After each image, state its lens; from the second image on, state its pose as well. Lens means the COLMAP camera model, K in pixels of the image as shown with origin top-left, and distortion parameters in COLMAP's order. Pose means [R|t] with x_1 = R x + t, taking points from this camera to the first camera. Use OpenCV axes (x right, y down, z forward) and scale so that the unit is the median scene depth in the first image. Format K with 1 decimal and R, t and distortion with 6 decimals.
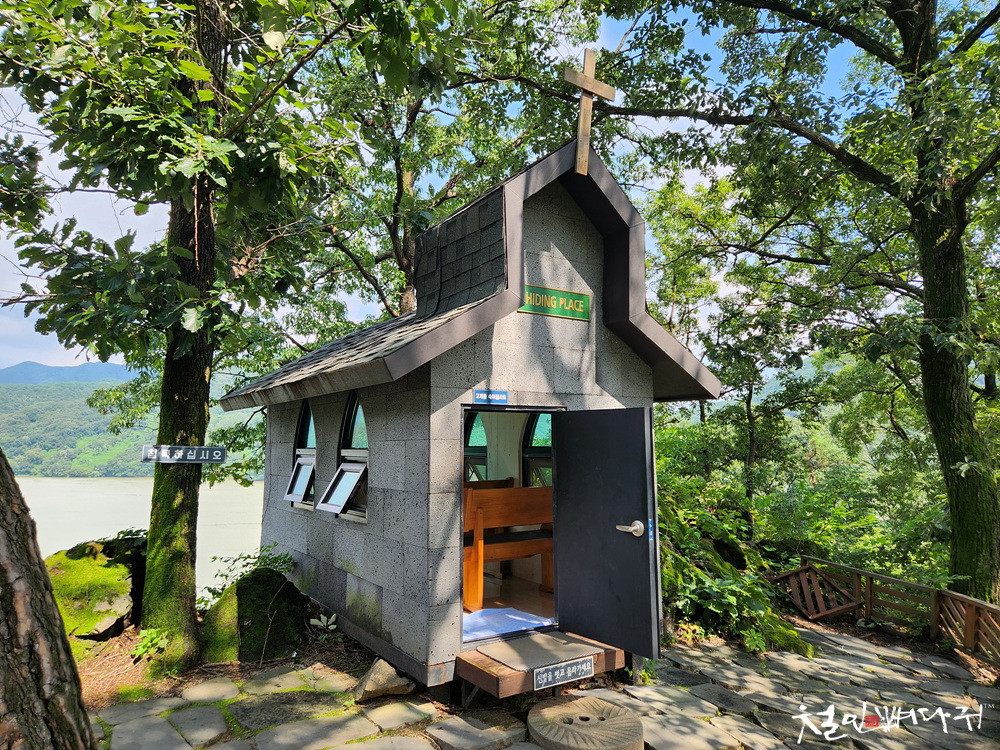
lens RADIAL K [[670.0, 0, 501.5], [0, 670.0, 366.3], [0, 0, 1]] dist [0.043432, -0.028602]
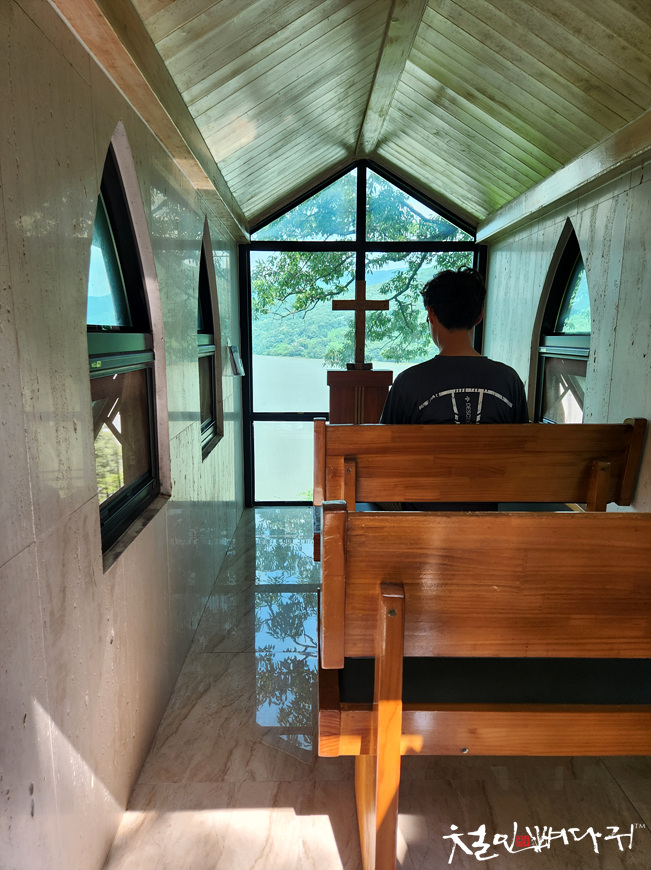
lens RADIAL K [[582.9, 0, 312.8], [0, 582.9, 442.3], [0, 0, 1]] dist [0.043432, -0.028602]
pose [[0.835920, 0.107726, -0.538176, 0.051868], [0.052889, 0.960175, 0.274346, 0.111862], [0.546298, -0.257795, 0.796932, 0.879934]]
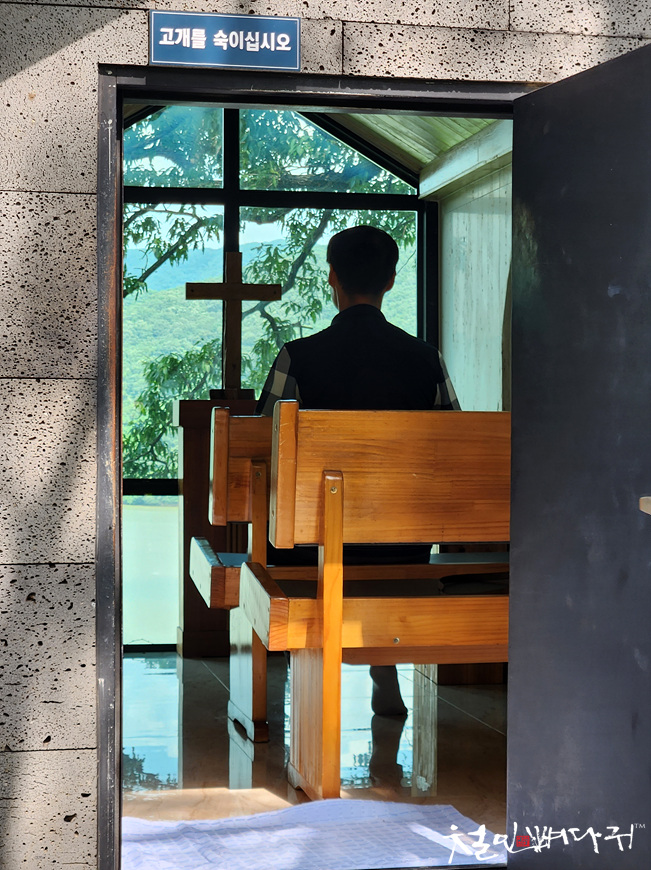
lens RADIAL K [[1771.5, 0, 321.7], [0, 1771.5, 434.3], [0, 0, 1]] dist [-0.391214, 0.000000]
pose [[0.920987, 0.012945, -0.389377, 0.272526], [0.030852, 0.993886, 0.106016, 0.120575], [0.388369, -0.109652, 0.914957, 0.322680]]
